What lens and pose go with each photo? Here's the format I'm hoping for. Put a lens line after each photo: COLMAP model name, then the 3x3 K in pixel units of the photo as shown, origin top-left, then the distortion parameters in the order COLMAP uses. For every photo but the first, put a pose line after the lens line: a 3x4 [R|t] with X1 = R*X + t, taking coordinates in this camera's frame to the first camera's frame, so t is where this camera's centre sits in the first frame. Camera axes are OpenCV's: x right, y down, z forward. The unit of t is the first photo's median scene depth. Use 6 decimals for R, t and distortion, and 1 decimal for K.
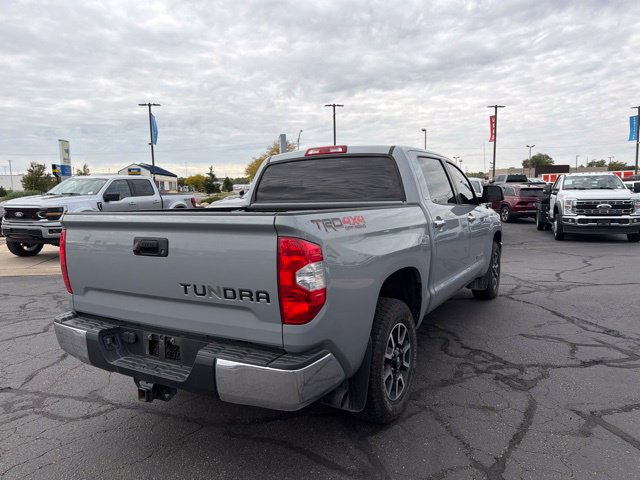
lens RADIAL K [[449.8, 0, 324.6], [0, 449.8, 248.3], [0, 0, 1]] dist [0.041210, -0.045581]
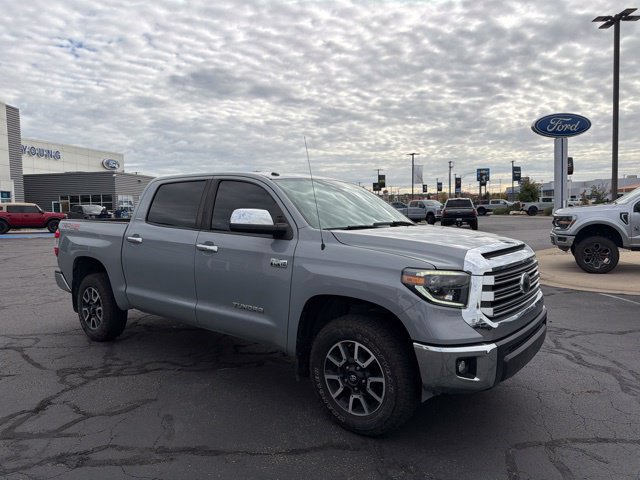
lens RADIAL K [[449.8, 0, 321.2], [0, 449.8, 241.2], [0, 0, 1]] dist [0.041210, -0.045581]
pose [[-0.149668, 0.093425, -0.984313, 1.233680], [-0.107952, 0.988030, 0.110192, -0.214240], [0.982825, 0.122750, -0.137791, 1.470502]]
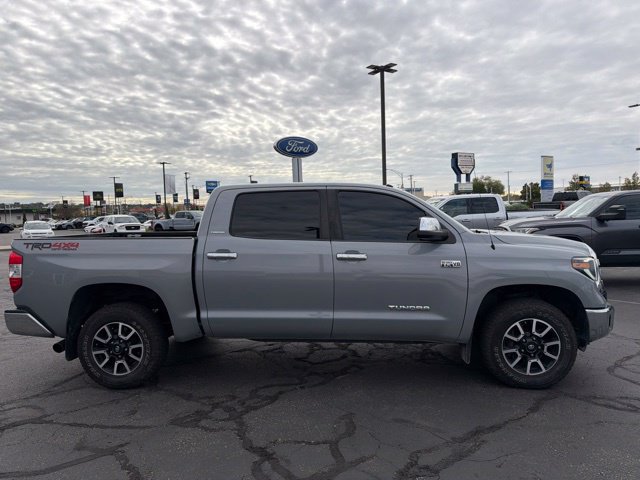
lens RADIAL K [[449.8, 0, 322.6], [0, 449.8, 245.6], [0, 0, 1]] dist [0.041210, -0.045581]
pose [[0.434366, 0.071660, -0.897881, 1.172619], [-0.095680, 0.994861, 0.033114, -0.122800], [0.895640, 0.071525, 0.438990, 0.650798]]
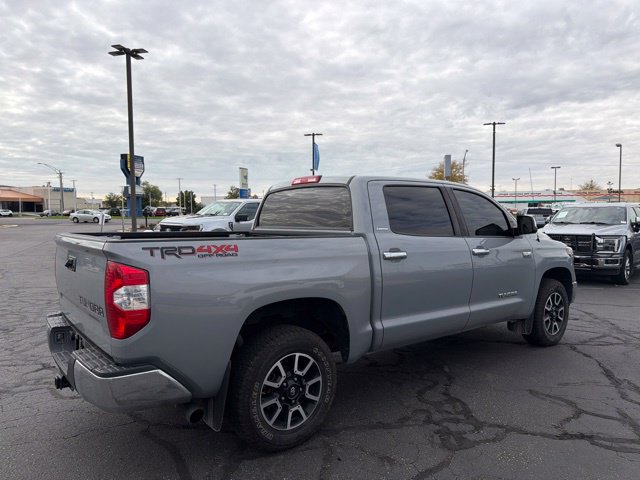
lens RADIAL K [[449.8, 0, 324.9], [0, 449.8, 247.0], [0, 0, 1]] dist [0.041210, -0.045581]
pose [[0.929756, 0.043780, -0.365565, 0.407060], [-0.061748, 0.997383, -0.037600, -0.025274], [0.362962, 0.057532, 0.930026, 0.052947]]
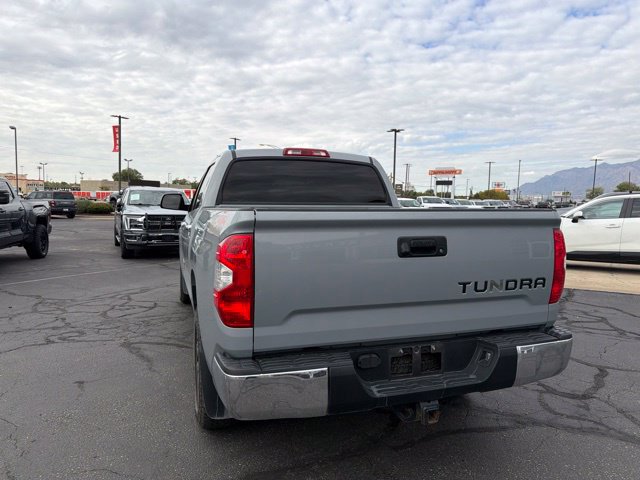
lens RADIAL K [[449.8, 0, 323.5], [0, 449.8, 241.3], [0, 0, 1]] dist [0.041210, -0.045581]
pose [[0.661058, -0.030362, 0.749720, -0.670110], [0.063167, 0.997886, -0.015284, -0.007223], [-0.747671, 0.057462, 0.661579, 0.316807]]
